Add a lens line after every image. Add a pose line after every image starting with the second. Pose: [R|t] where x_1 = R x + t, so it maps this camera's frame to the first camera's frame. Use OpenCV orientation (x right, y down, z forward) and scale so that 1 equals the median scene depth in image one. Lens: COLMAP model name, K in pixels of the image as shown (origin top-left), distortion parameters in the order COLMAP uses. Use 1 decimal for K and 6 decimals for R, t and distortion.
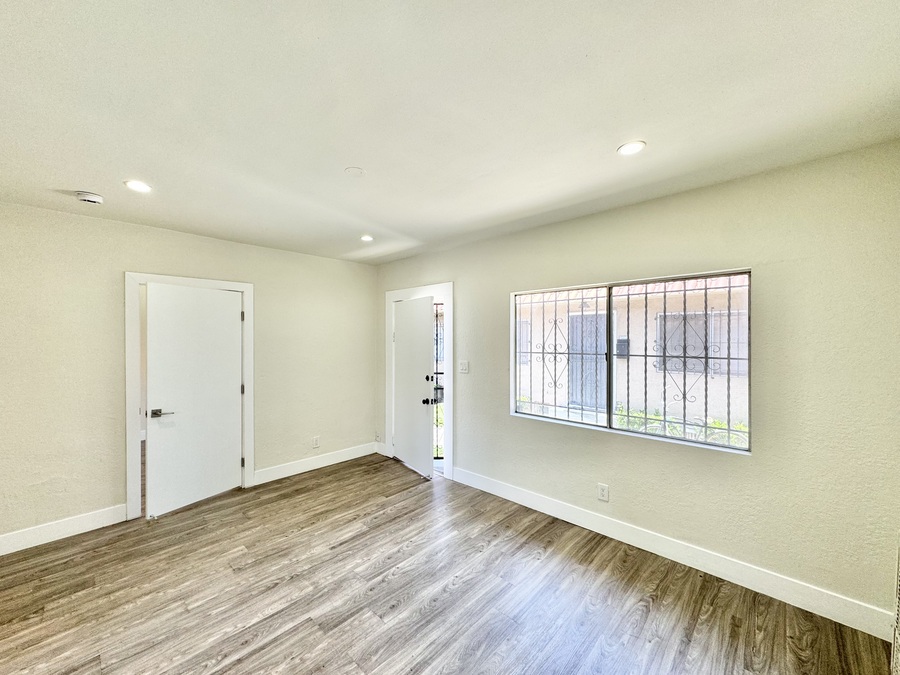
lens RADIAL K [[359.4, 0, 450.3], [0, 359.4, 337.0], [0, 0, 1]] dist [-0.001710, 0.000023]
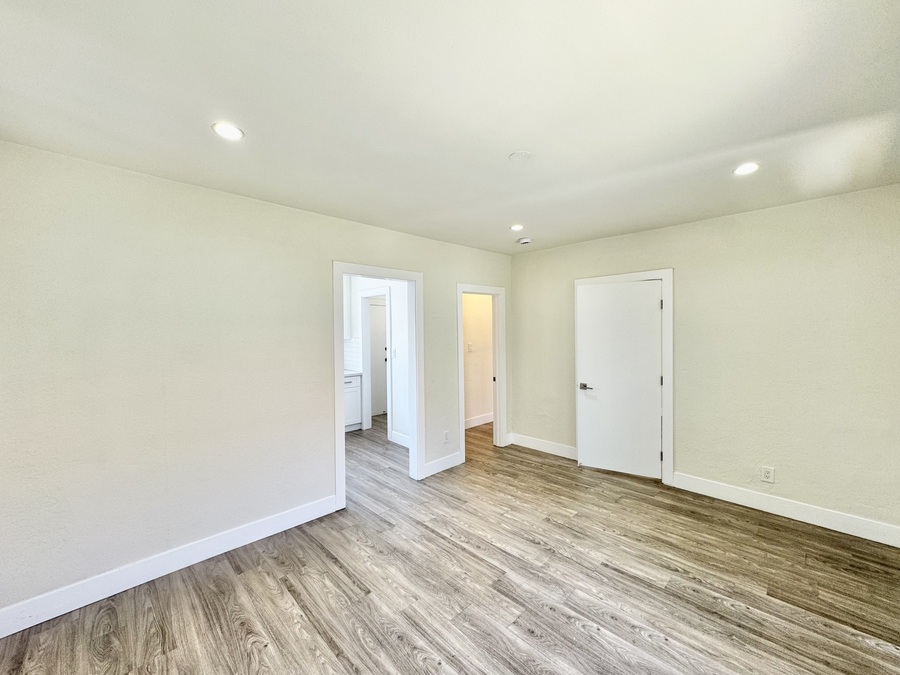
lens RADIAL K [[359.4, 0, 450.3], [0, 359.4, 337.0], [0, 0, 1]] dist [-0.001710, 0.000023]
pose [[-0.042306, 0.021612, -0.998871, 0.513753], [0.012363, 0.999701, 0.021106, 0.001436], [0.999028, -0.011457, -0.042560, 0.604678]]
